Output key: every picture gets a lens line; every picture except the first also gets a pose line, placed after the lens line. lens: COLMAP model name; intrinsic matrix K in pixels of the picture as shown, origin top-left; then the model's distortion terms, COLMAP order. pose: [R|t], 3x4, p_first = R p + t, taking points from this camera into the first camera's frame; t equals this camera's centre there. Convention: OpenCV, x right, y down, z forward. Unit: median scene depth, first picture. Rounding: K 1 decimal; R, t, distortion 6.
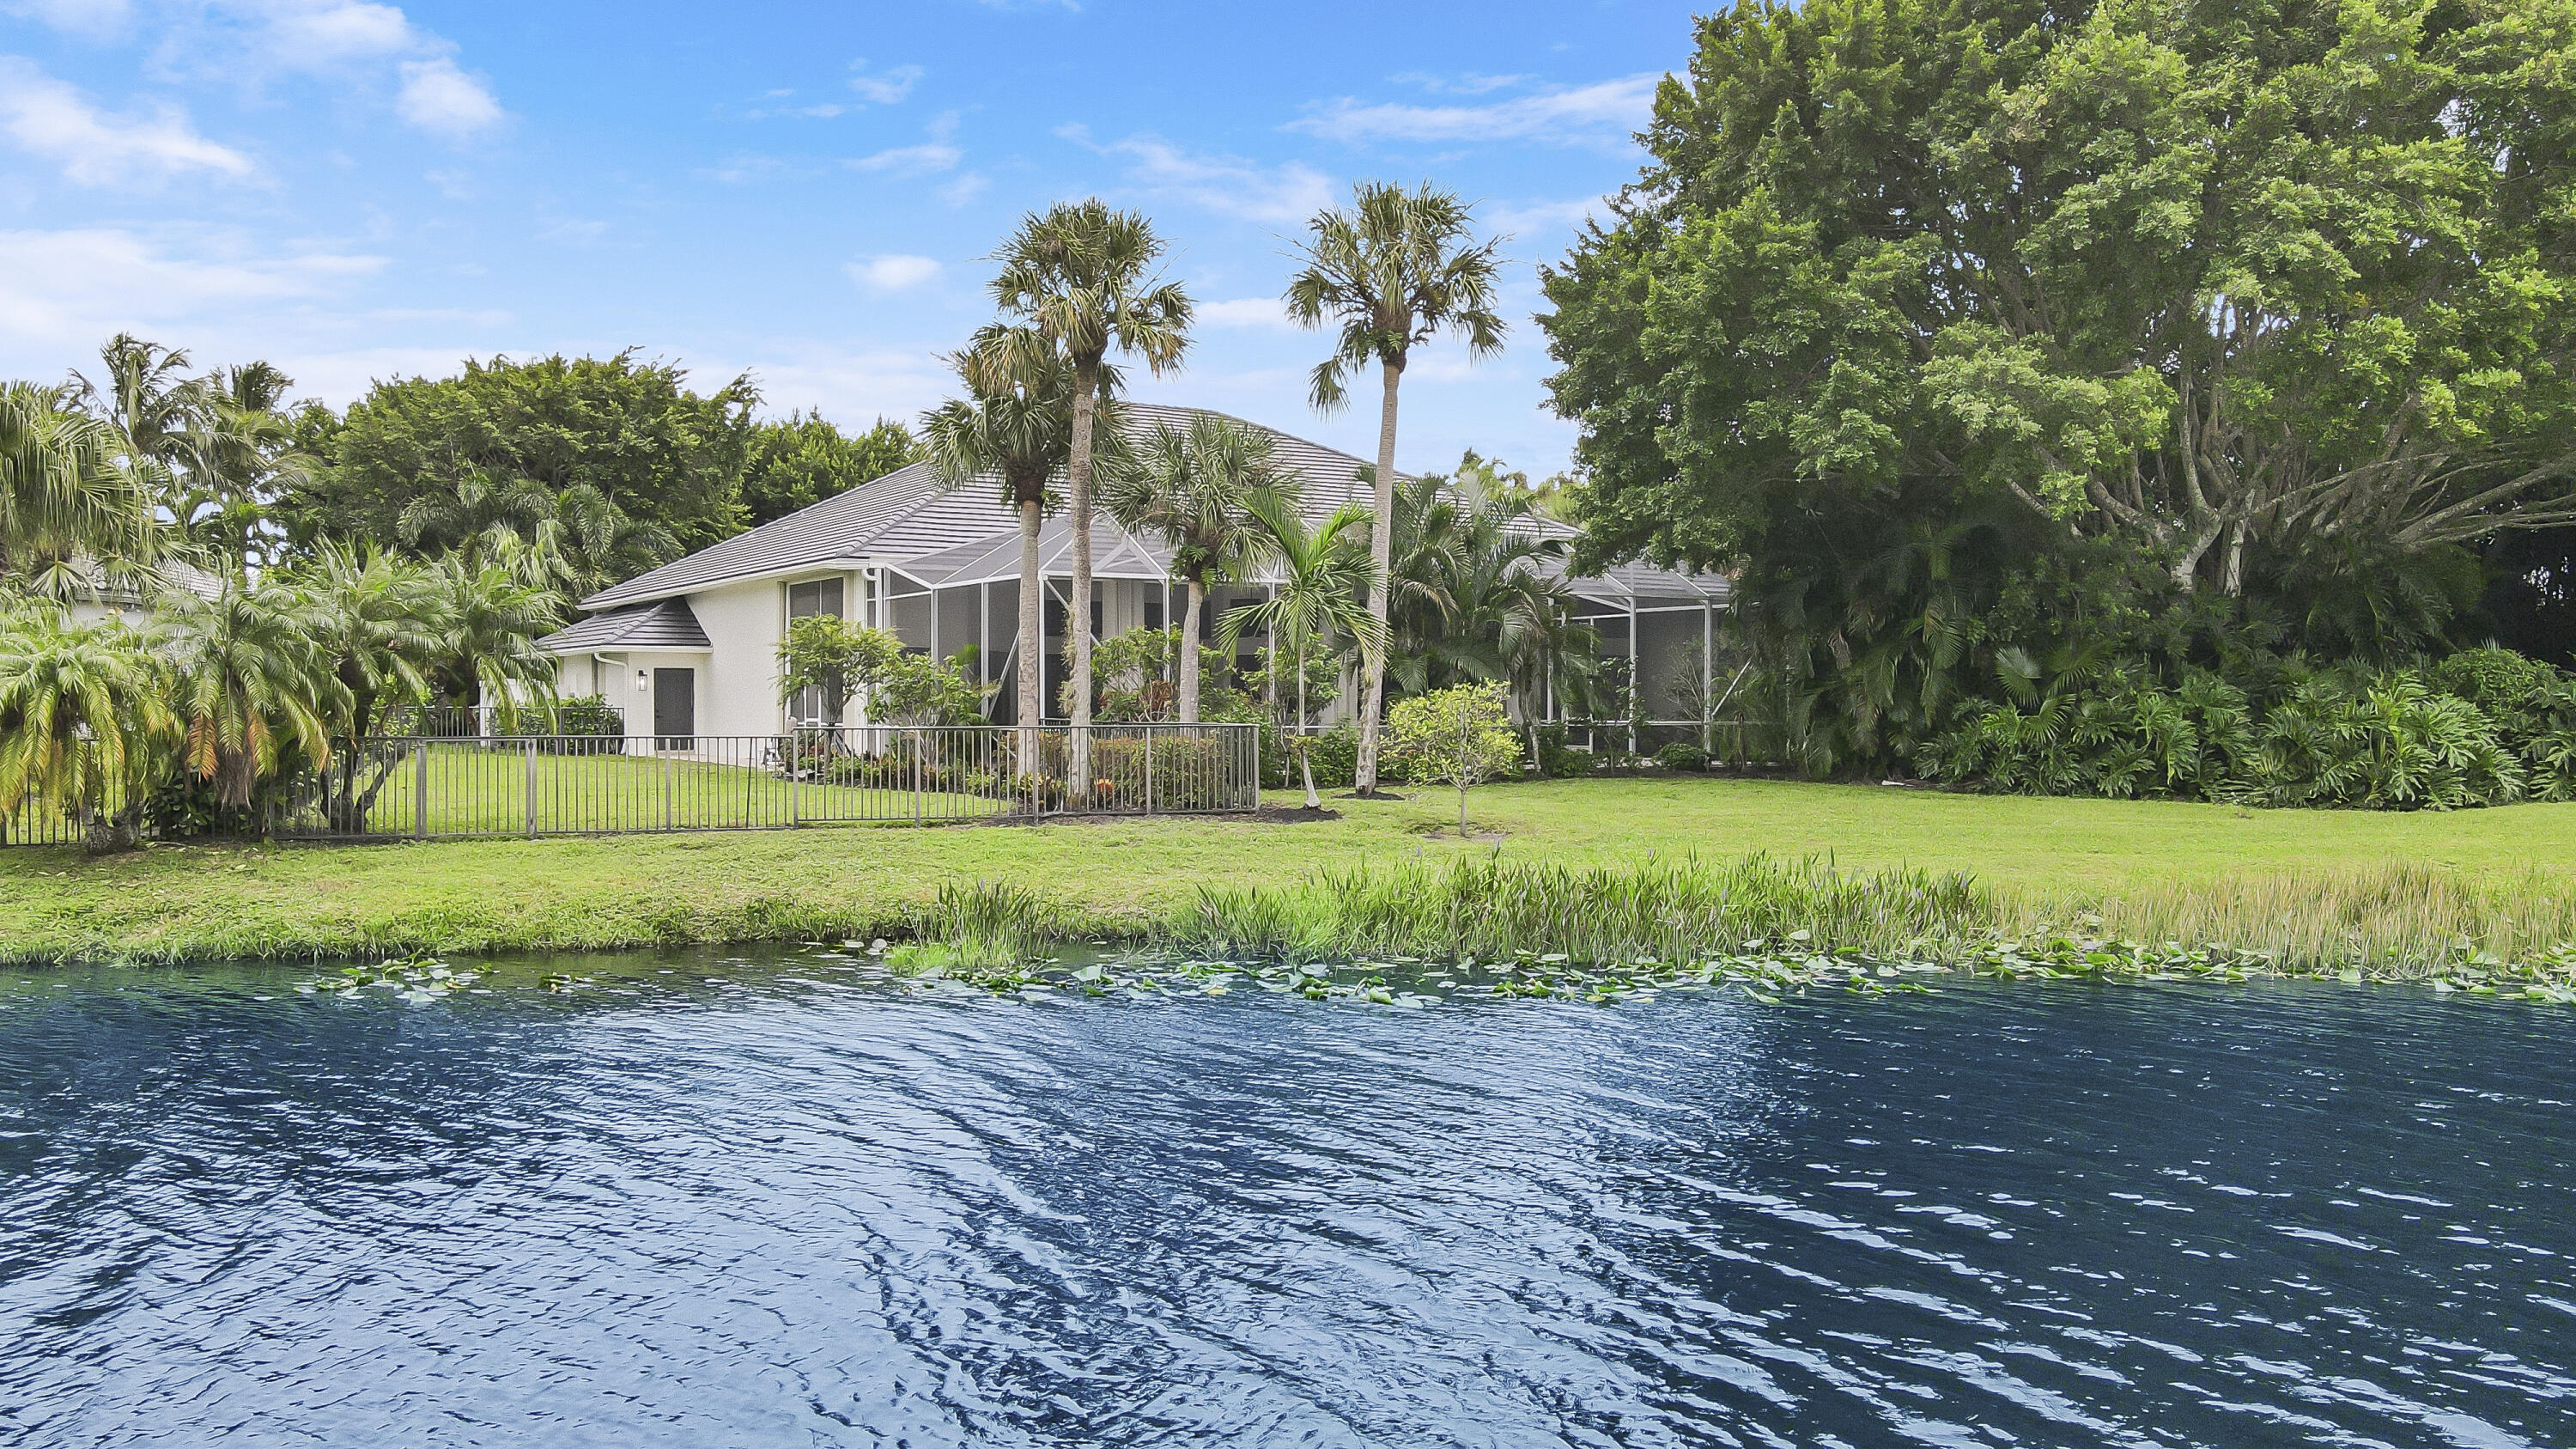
lens RADIAL K [[1947.7, 0, 1296.8], [0, 1947.7, 736.0], [0, 0, 1]] dist [-0.017936, 0.076692]
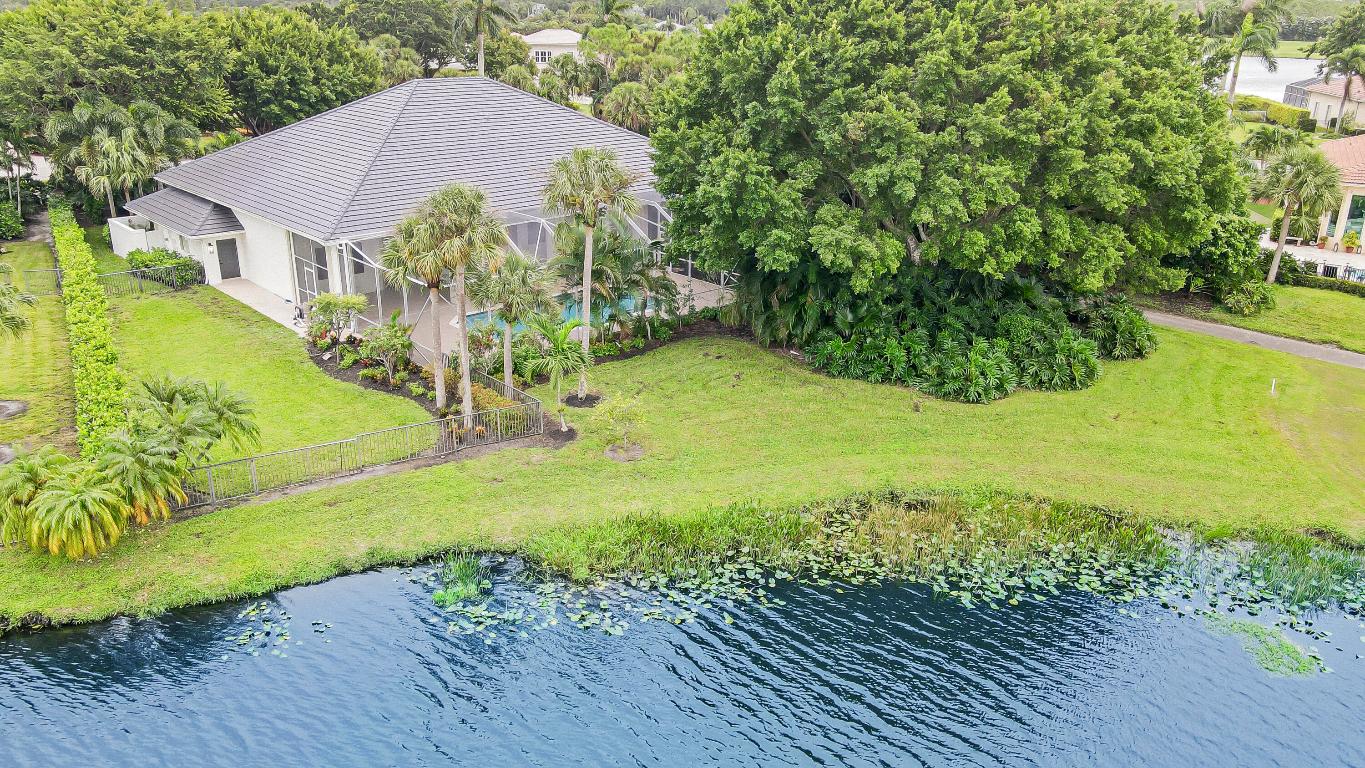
lens RADIAL K [[1031.9, 0, 687.2], [0, 1031.9, 390.1], [0, 0, 1]] dist [-0.017936, 0.076692]
pose [[0.985859, -0.046445, 0.161015, -0.037068], [-0.009172, 0.944431, 0.328581, -0.355268], [-0.167329, -0.325412, 0.930649, -0.198397]]
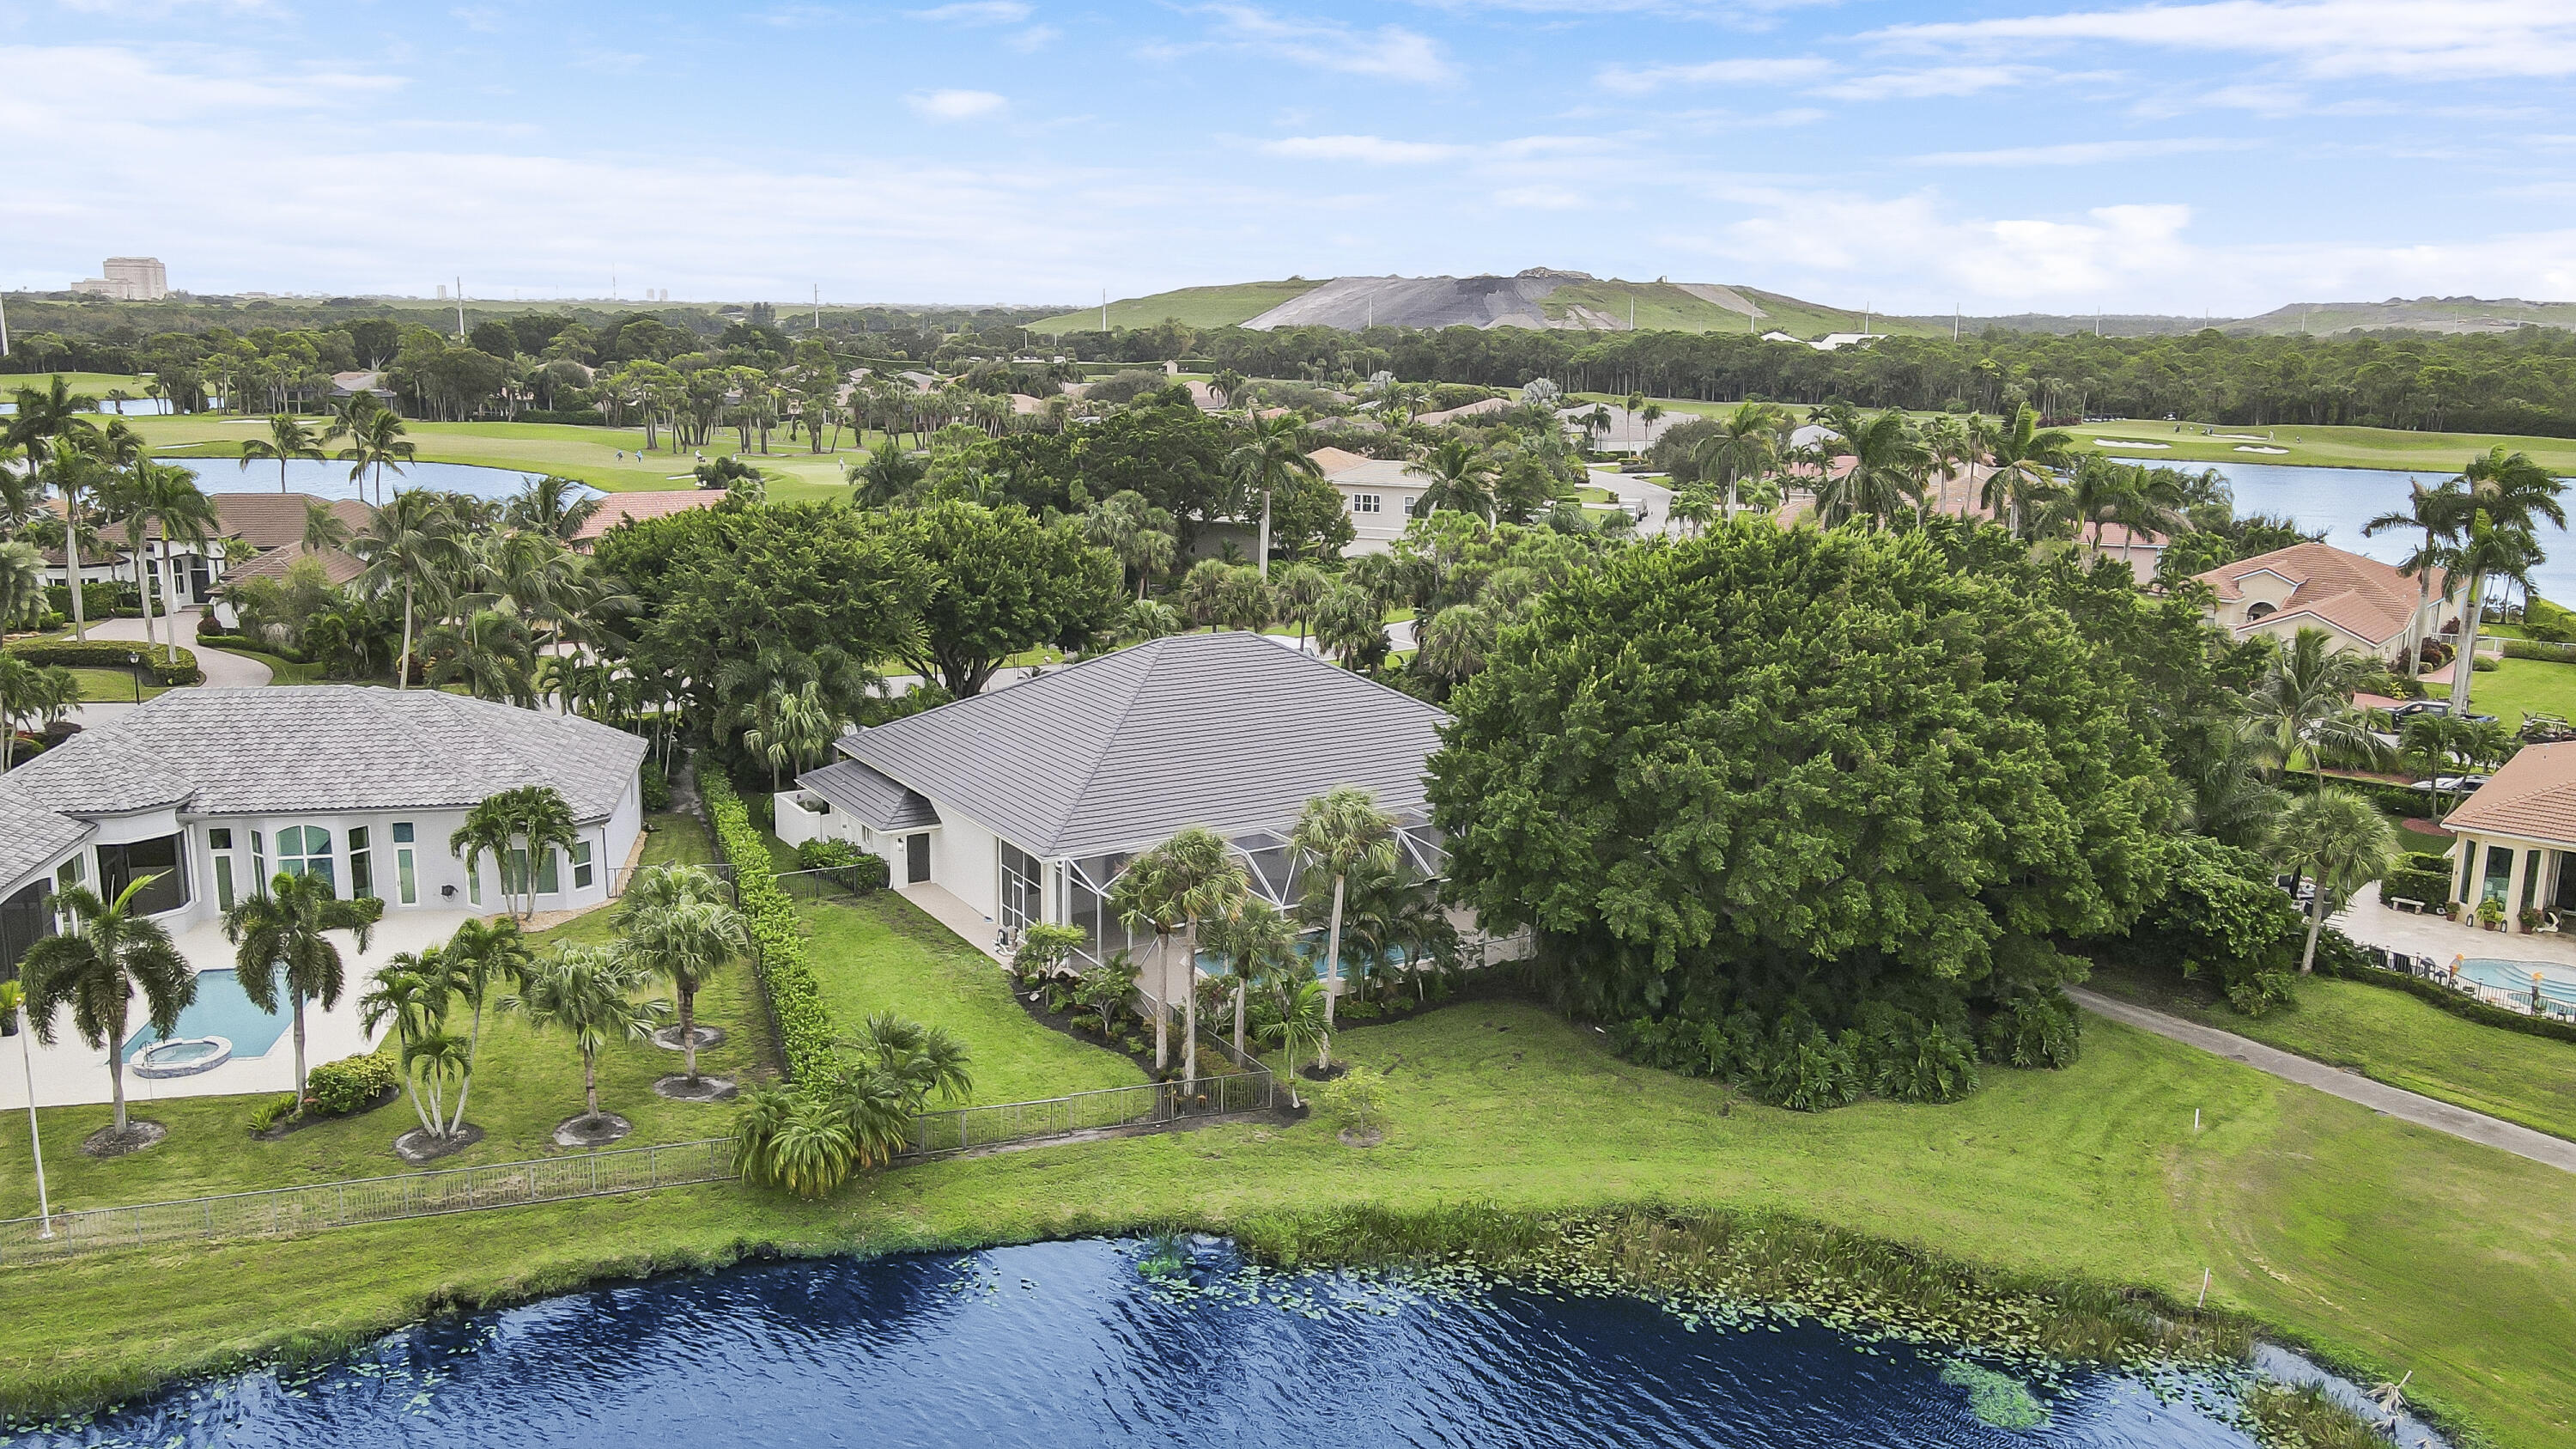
lens RADIAL K [[1947.7, 0, 1296.8], [0, 1947.7, 736.0], [0, 0, 1]] dist [-0.017936, 0.076692]
pose [[0.999722, 0.021184, -0.010370, 0.017981], [-0.018953, 0.983225, 0.181409, -0.605402], [0.014039, -0.181162, 0.983353, -0.849335]]
